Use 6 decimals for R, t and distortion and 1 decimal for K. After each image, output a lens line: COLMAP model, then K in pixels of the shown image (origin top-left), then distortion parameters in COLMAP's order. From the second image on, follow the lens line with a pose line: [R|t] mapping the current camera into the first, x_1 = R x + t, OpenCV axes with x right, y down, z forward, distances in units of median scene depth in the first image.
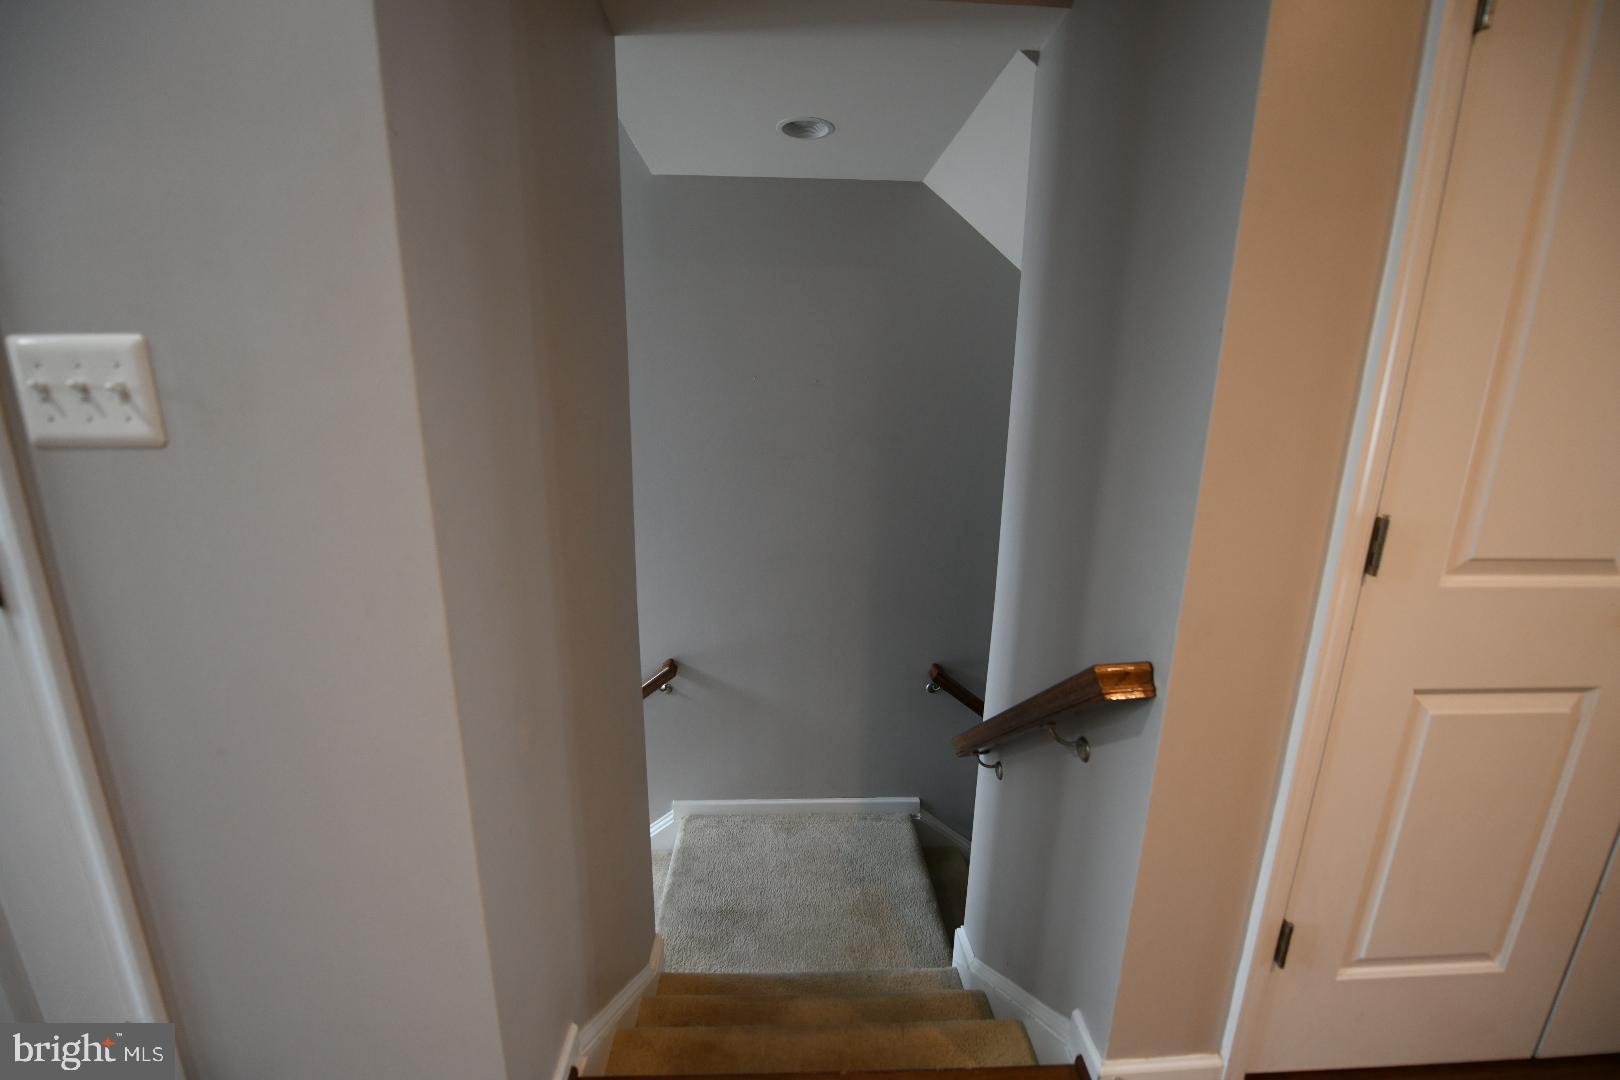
lens RADIAL K [[648.3, 0, 808.6], [0, 648.3, 544.2], [0, 0, 1]] dist [-0.019247, -0.001127]
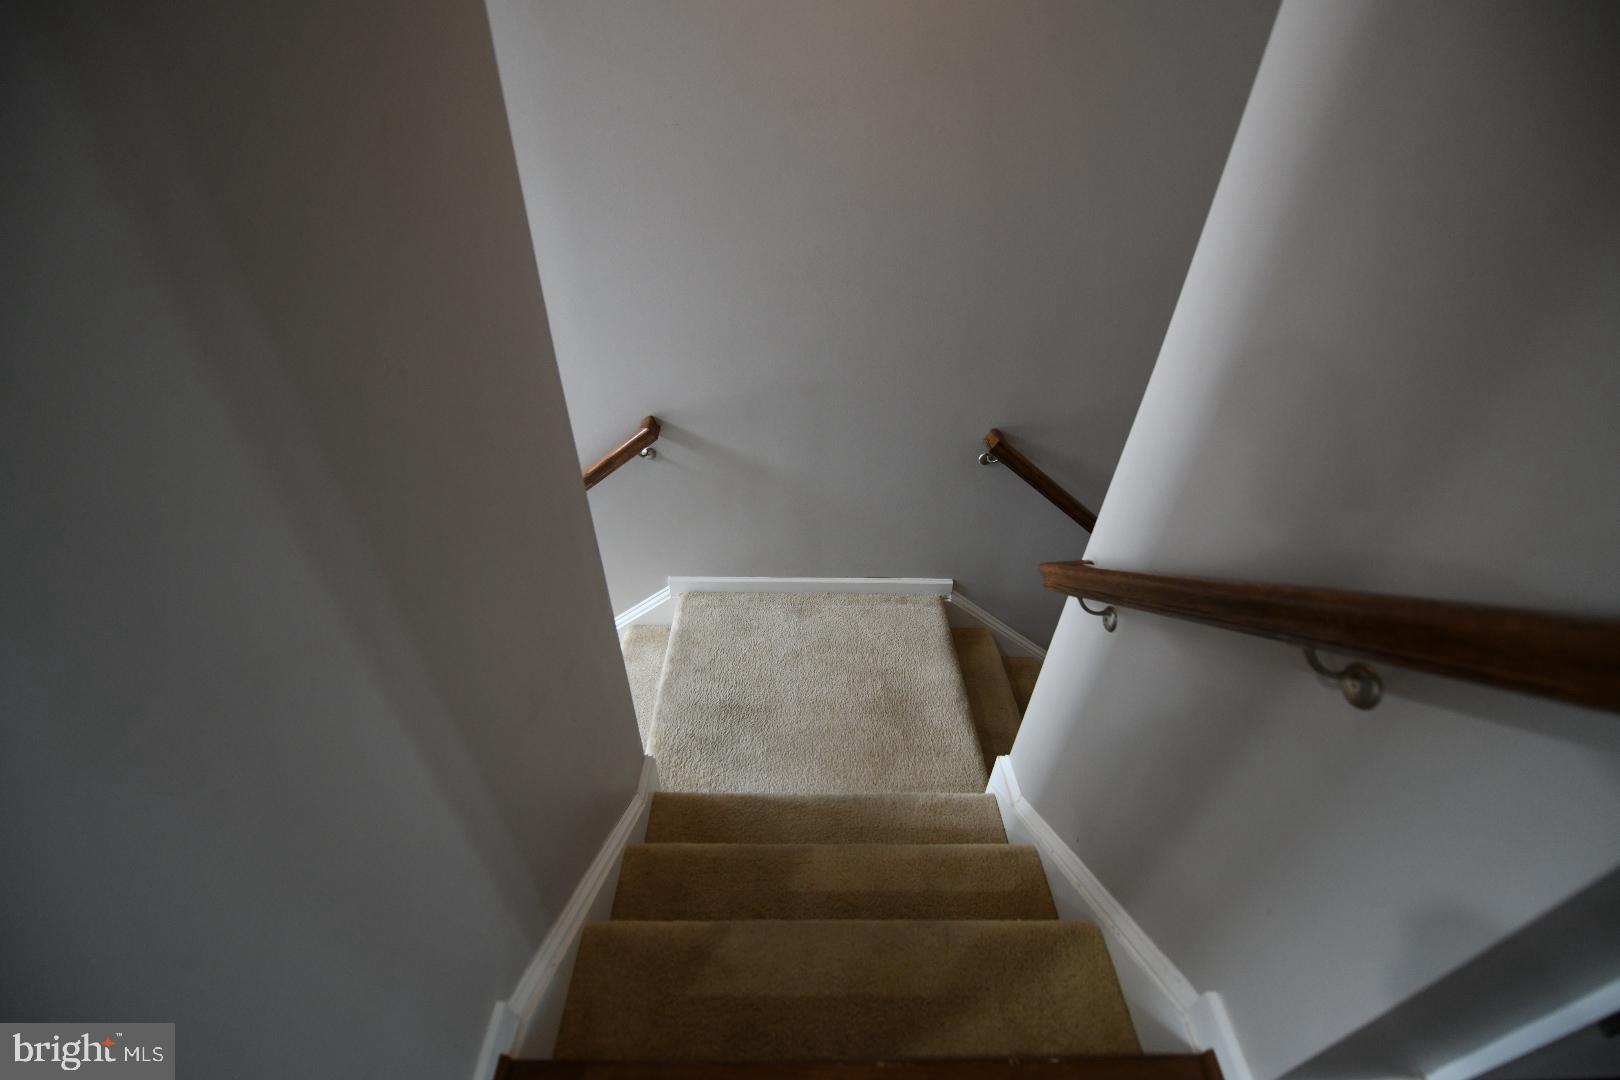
lens RADIAL K [[648.3, 0, 808.6], [0, 648.3, 544.2], [0, 0, 1]] dist [-0.019247, -0.001127]
pose [[0.999644, 0.023999, -0.011628, -0.014521], [-0.017155, 0.912536, 0.408638, -0.000774], [0.020418, -0.408293, 0.912623, 0.265051]]
